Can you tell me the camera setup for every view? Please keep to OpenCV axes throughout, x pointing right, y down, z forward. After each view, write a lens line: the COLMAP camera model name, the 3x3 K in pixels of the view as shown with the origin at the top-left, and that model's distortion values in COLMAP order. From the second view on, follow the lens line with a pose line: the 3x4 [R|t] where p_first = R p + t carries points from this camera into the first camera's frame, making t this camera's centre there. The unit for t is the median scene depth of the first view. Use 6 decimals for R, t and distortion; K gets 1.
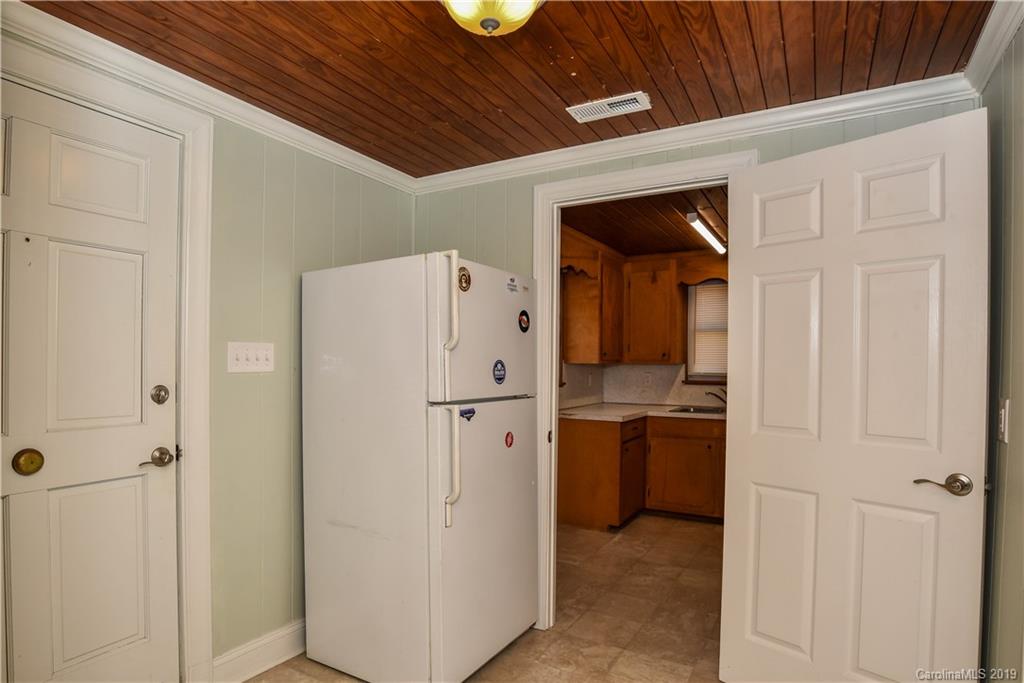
lens RADIAL K [[535.6, 0, 512.5], [0, 535.6, 347.0], [0, 0, 1]] dist [-0.049203, 0.001269]
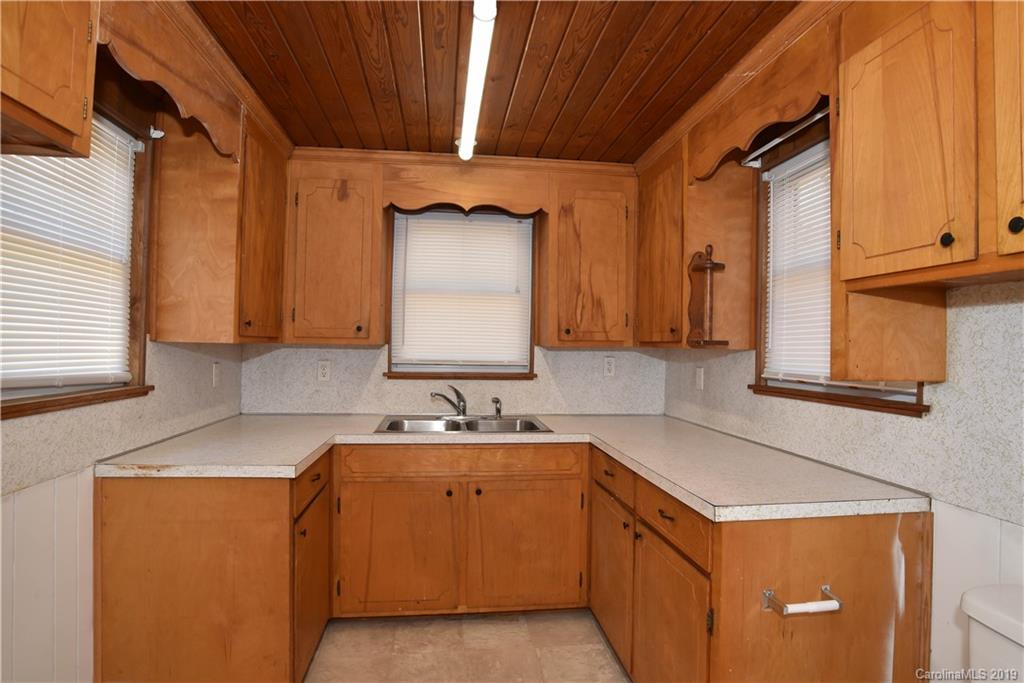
lens RADIAL K [[535.6, 0, 512.5], [0, 535.6, 347.0], [0, 0, 1]] dist [-0.049203, 0.001269]
pose [[0.786327, 0.003884, 0.617799, 0.065767], [-0.029221, 0.999095, 0.030911, 0.012258], [-0.617120, -0.042359, 0.785728, 0.476710]]
